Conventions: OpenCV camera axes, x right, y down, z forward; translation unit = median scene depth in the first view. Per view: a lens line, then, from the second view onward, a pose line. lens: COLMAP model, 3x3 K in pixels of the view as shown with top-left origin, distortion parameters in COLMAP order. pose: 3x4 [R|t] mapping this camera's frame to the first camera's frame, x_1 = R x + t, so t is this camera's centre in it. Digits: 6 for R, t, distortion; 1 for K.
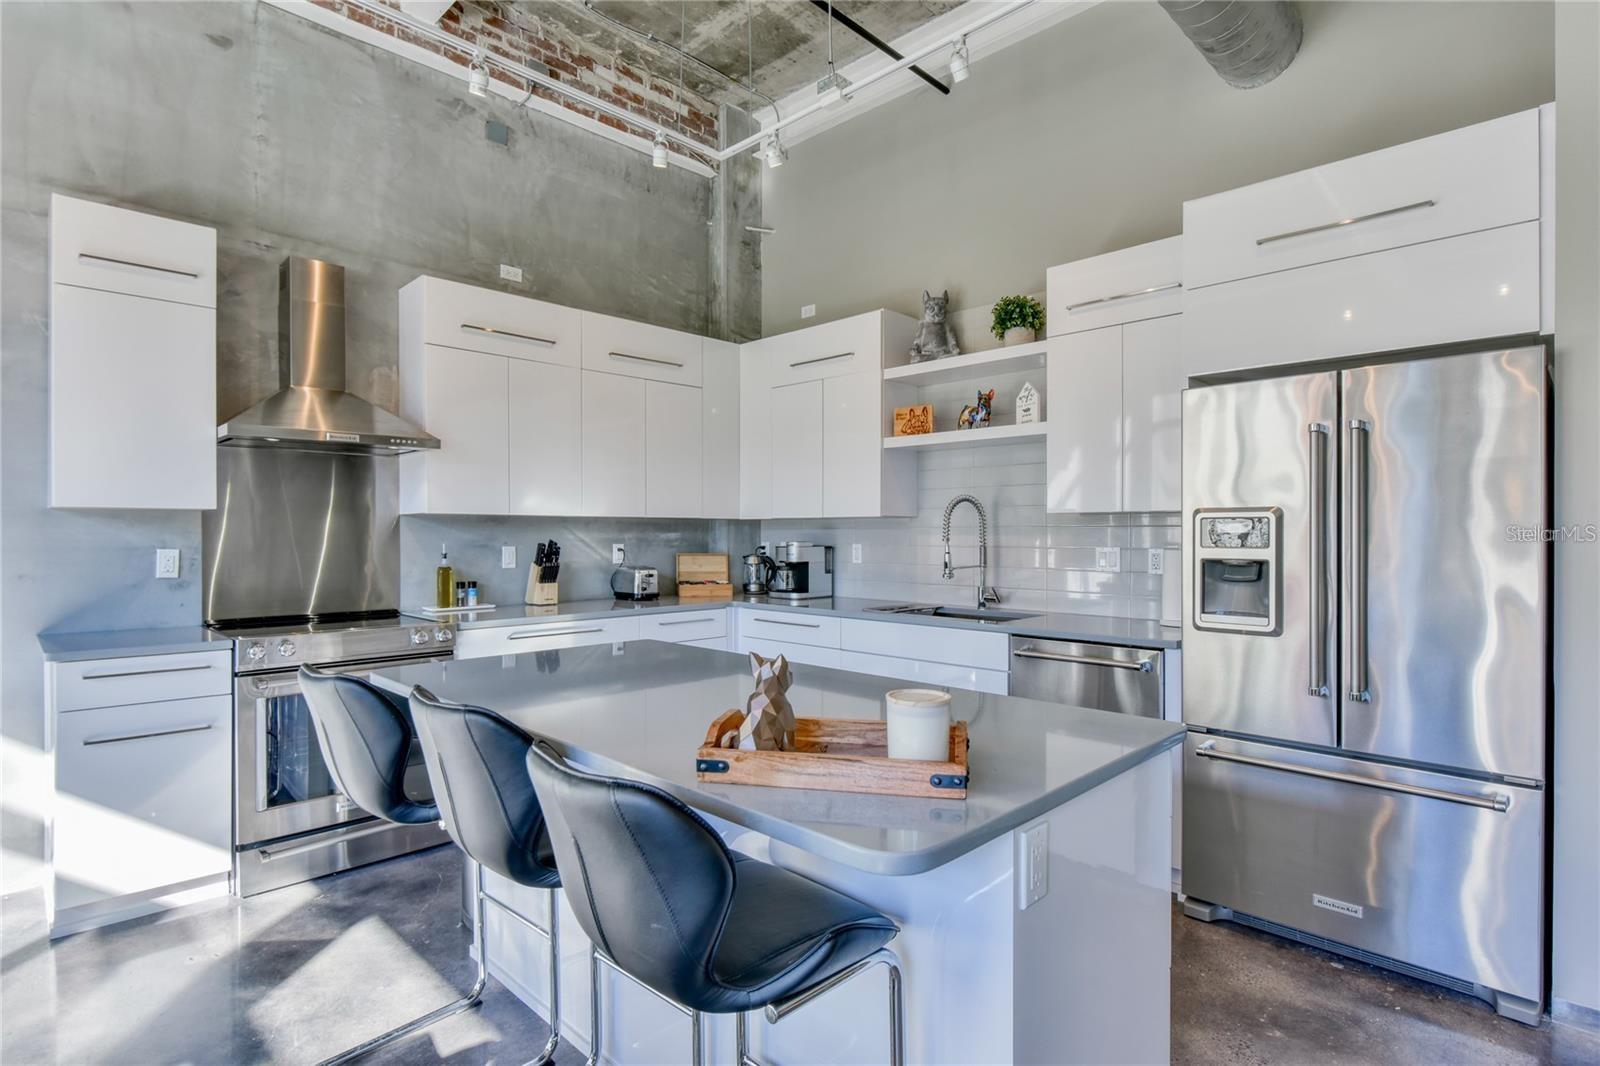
lens RADIAL K [[790.2, 0, 800.8], [0, 790.2, 537.8], [0, 0, 1]] dist [-0.006046, -0.003906]
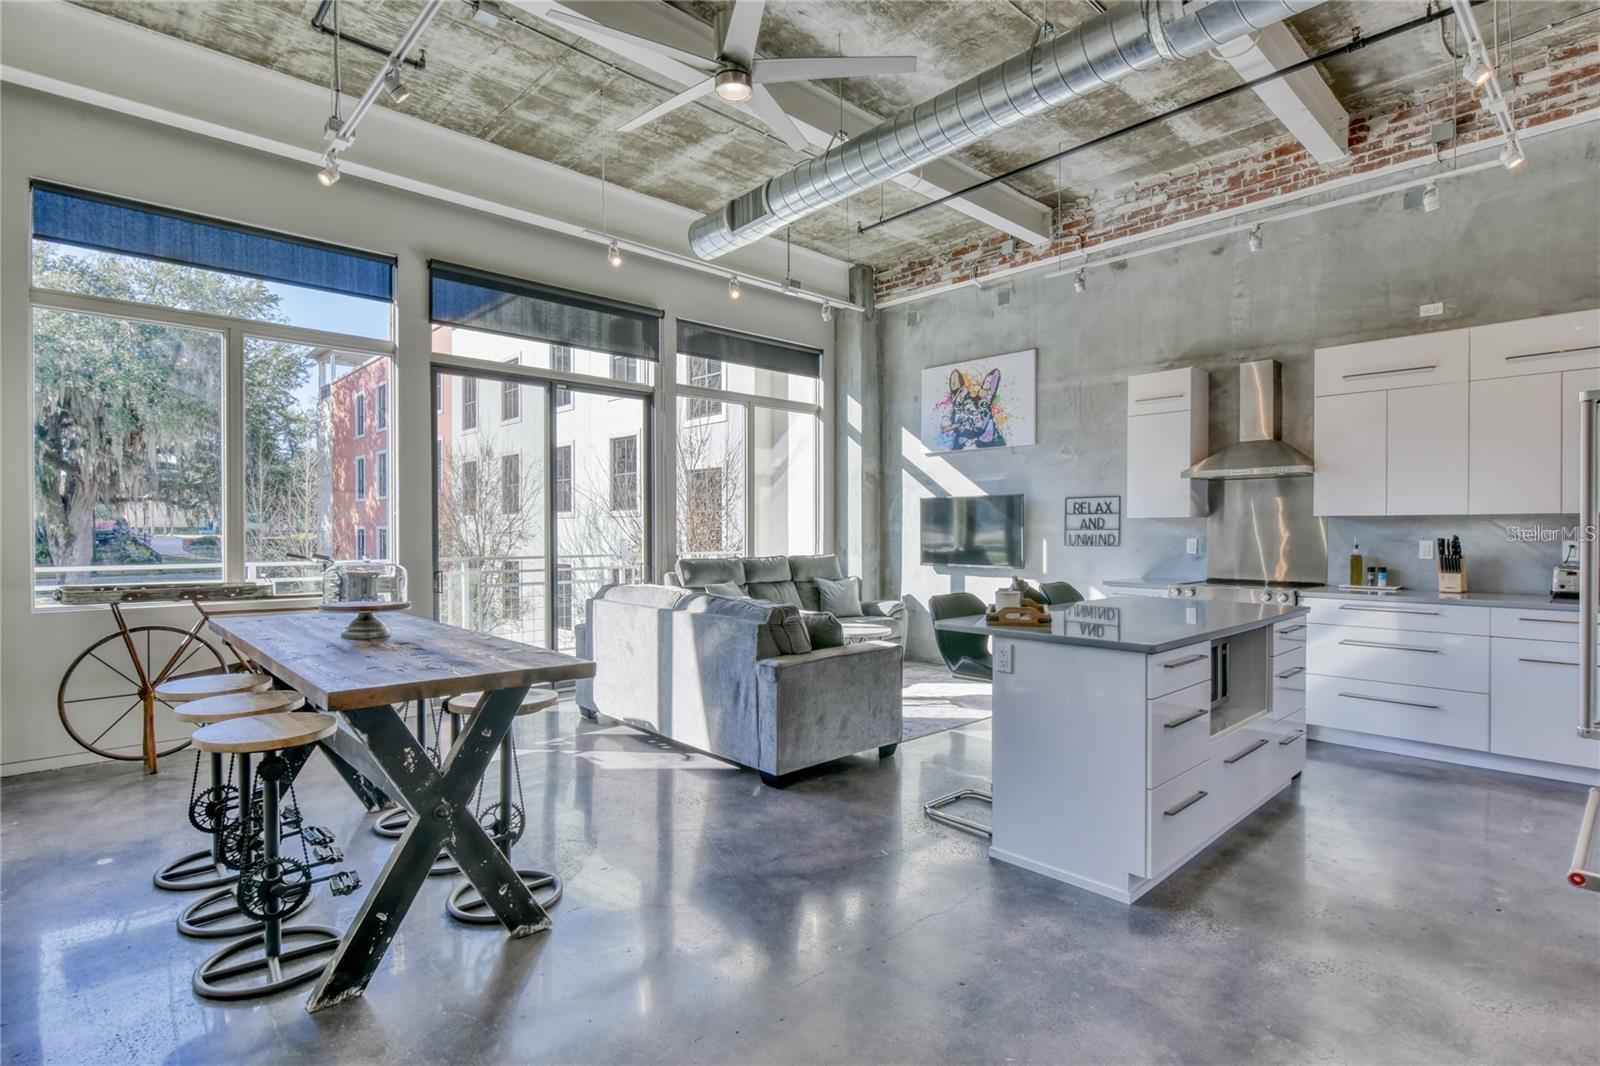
lens RADIAL K [[790.2, 0, 800.1], [0, 790.2, 537.4], [0, 0, 1]] dist [-0.006046, -0.003906]
pose [[-0.043218, 0.011834, -0.998996, 0.896839], [-0.004491, 0.999917, 0.012039, -0.004776], [0.999056, 0.005007, -0.043161, 0.113947]]
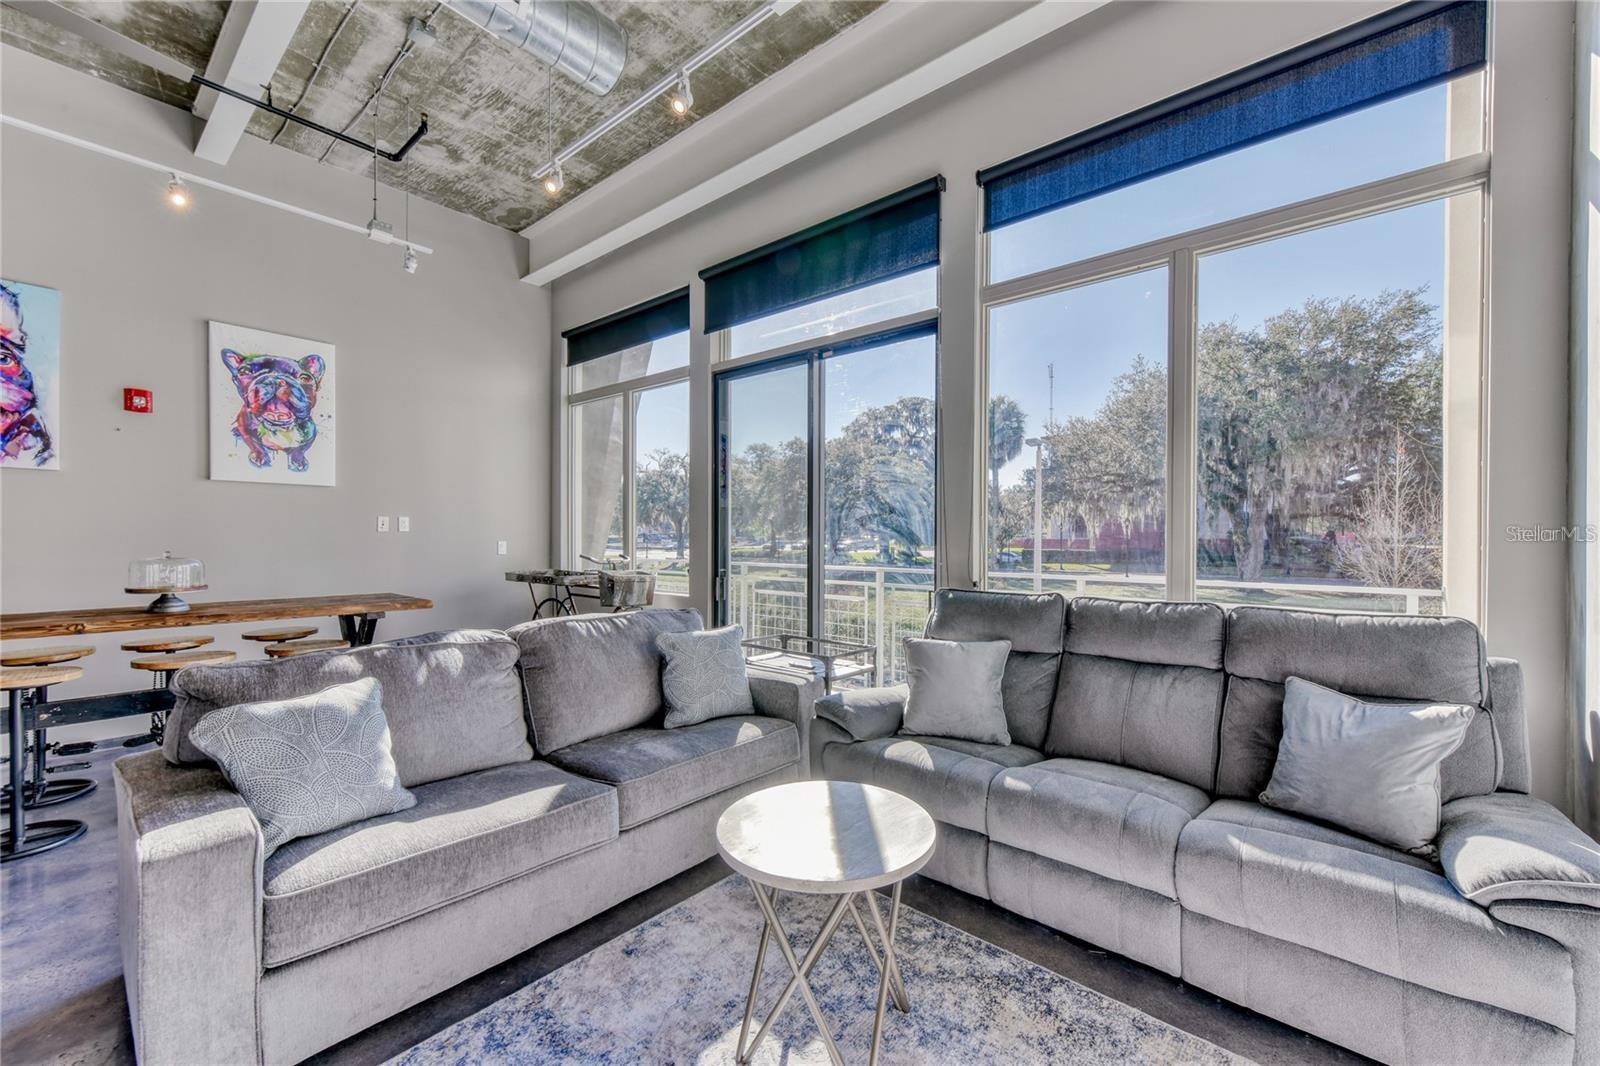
lens RADIAL K [[644.6, 0, 810.8], [0, 644.6, 540.1], [0, 0, 1]] dist [0.003292, 0.000871]
pose [[-0.996263, -0.002254, -0.086341, -0.566398], [-0.002899, 0.999969, 0.007343, -0.000127], [0.086322, 0.007566, -0.996239, 0.575520]]
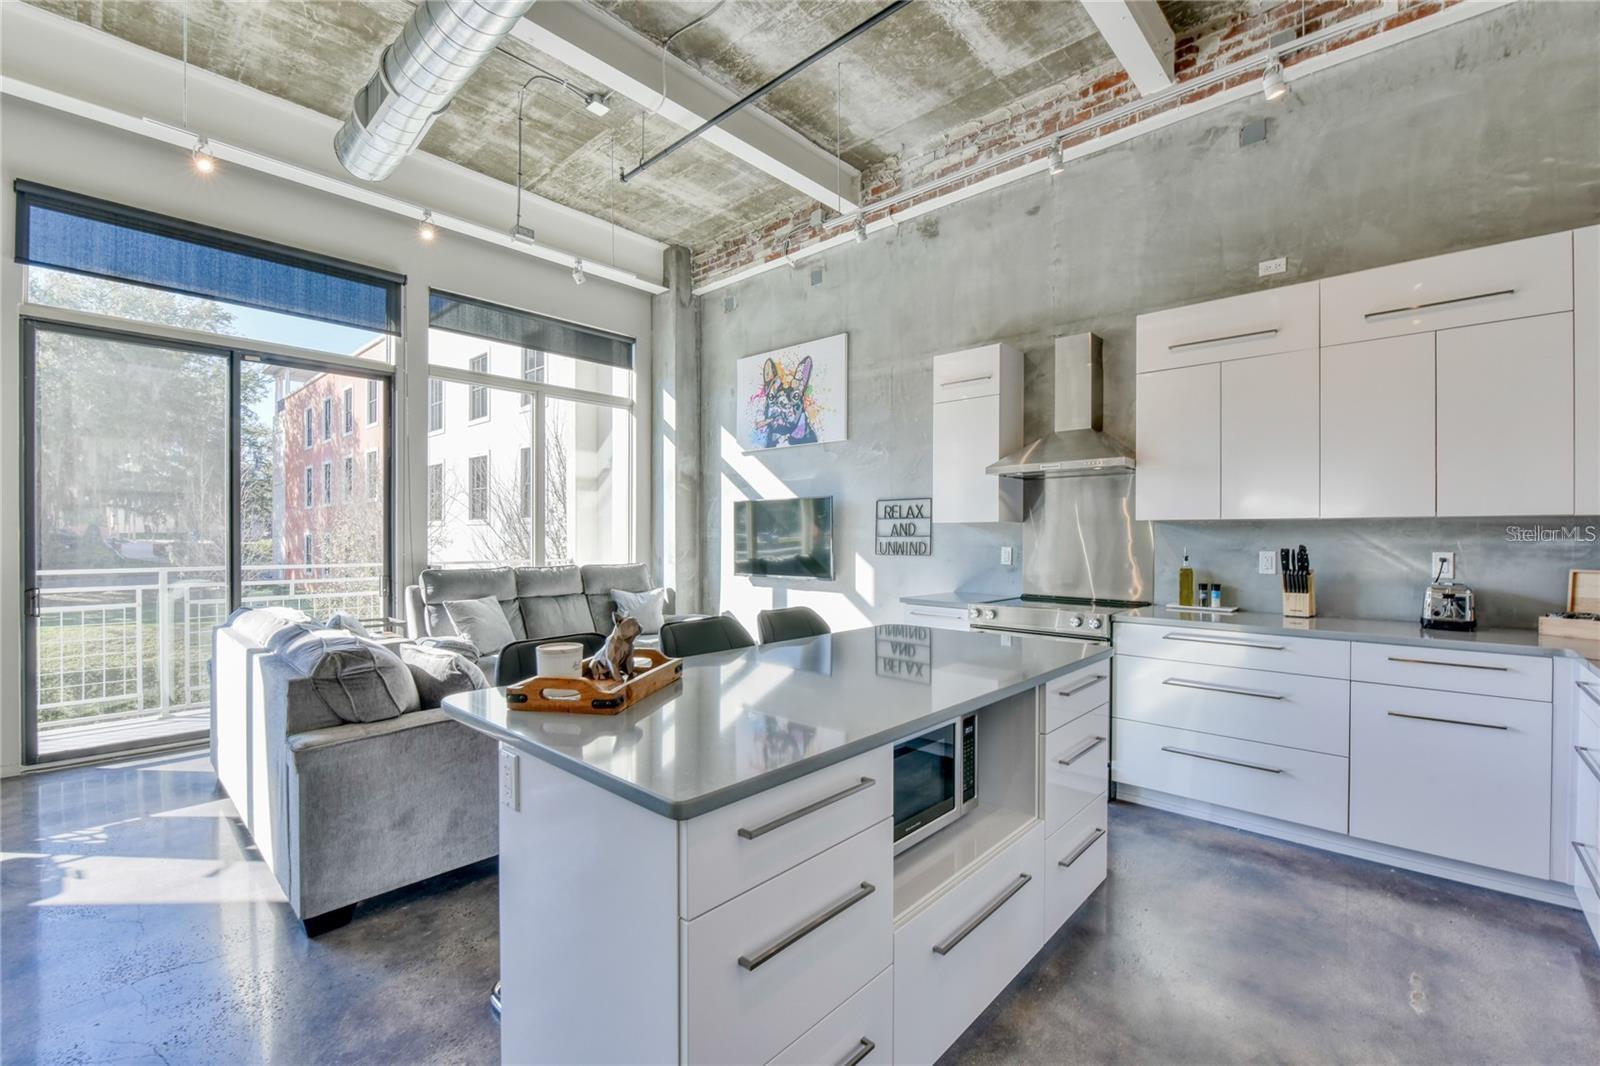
lens RADIAL K [[687.0, 0, 795.7], [0, 687.0, 539.5], [0, 0, 1]] dist [-0.015091, -0.002033]
pose [[0.030670, 0.006297, -0.999510, 0.467308], [-0.007502, 0.999953, 0.006070, -0.004747], [0.999501, 0.007312, 0.030715, 0.418621]]
